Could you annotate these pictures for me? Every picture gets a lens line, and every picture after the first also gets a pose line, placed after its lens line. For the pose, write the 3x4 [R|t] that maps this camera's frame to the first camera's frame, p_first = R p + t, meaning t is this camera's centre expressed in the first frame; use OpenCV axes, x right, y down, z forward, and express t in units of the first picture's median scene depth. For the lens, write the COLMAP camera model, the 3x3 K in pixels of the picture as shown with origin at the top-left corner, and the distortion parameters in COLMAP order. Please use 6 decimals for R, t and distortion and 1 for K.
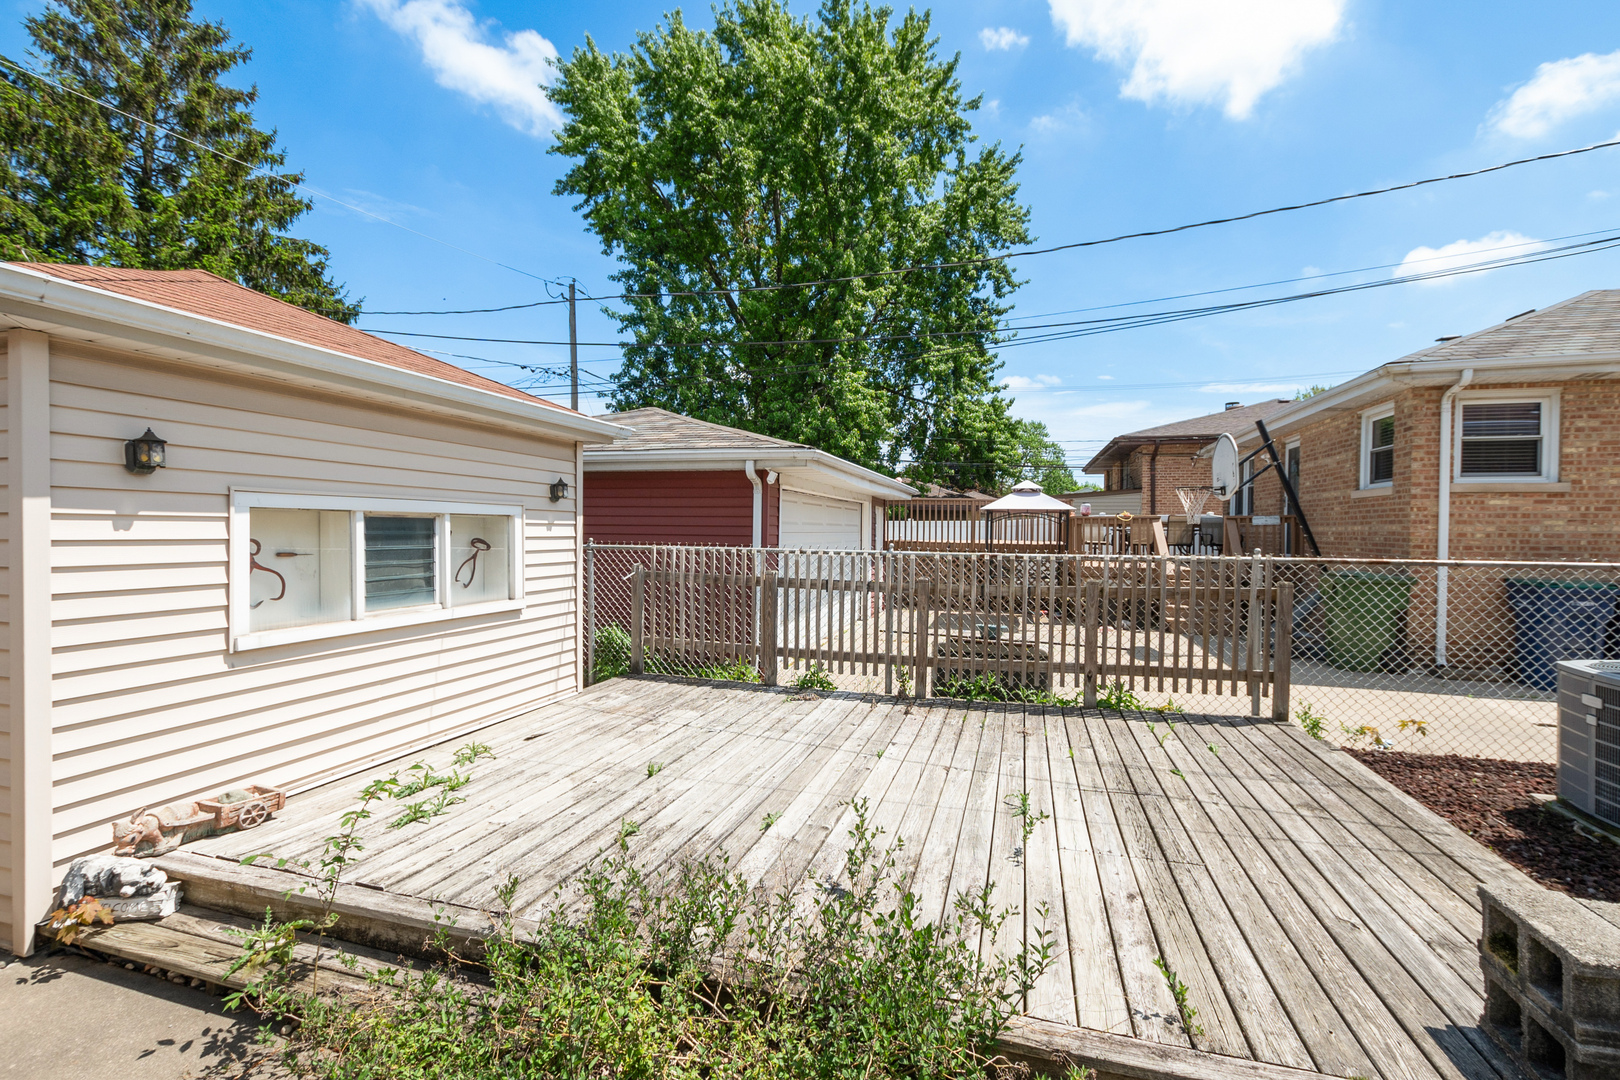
lens RADIAL K [[713.8, 0, 818.6], [0, 713.8, 542.1], [0, 0, 1]] dist [0.000898, -0.000648]
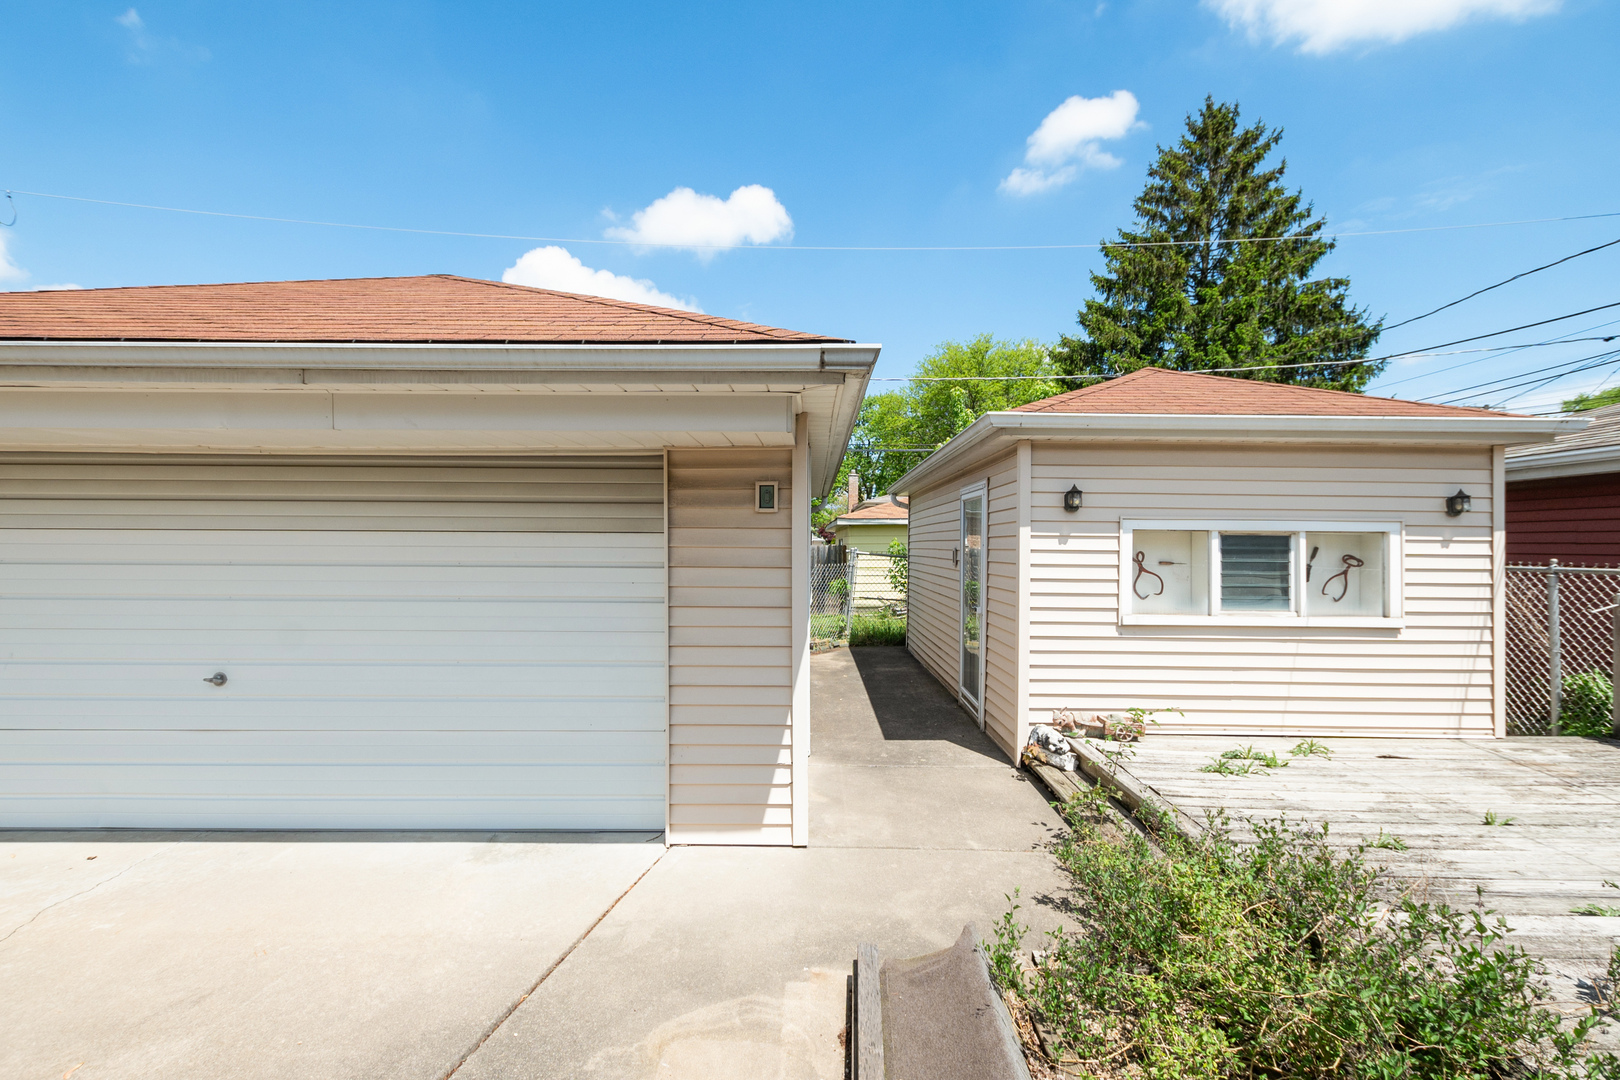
lens RADIAL K [[713.8, 0, 812.9], [0, 713.8, 535.3], [0, 0, 1]] dist [0.000898, -0.000648]
pose [[0.277897, -0.020353, -0.960395, 0.104169], [-0.023850, 0.999321, -0.028079, 0.004835], [0.960315, 0.030708, 0.277223, -0.013297]]
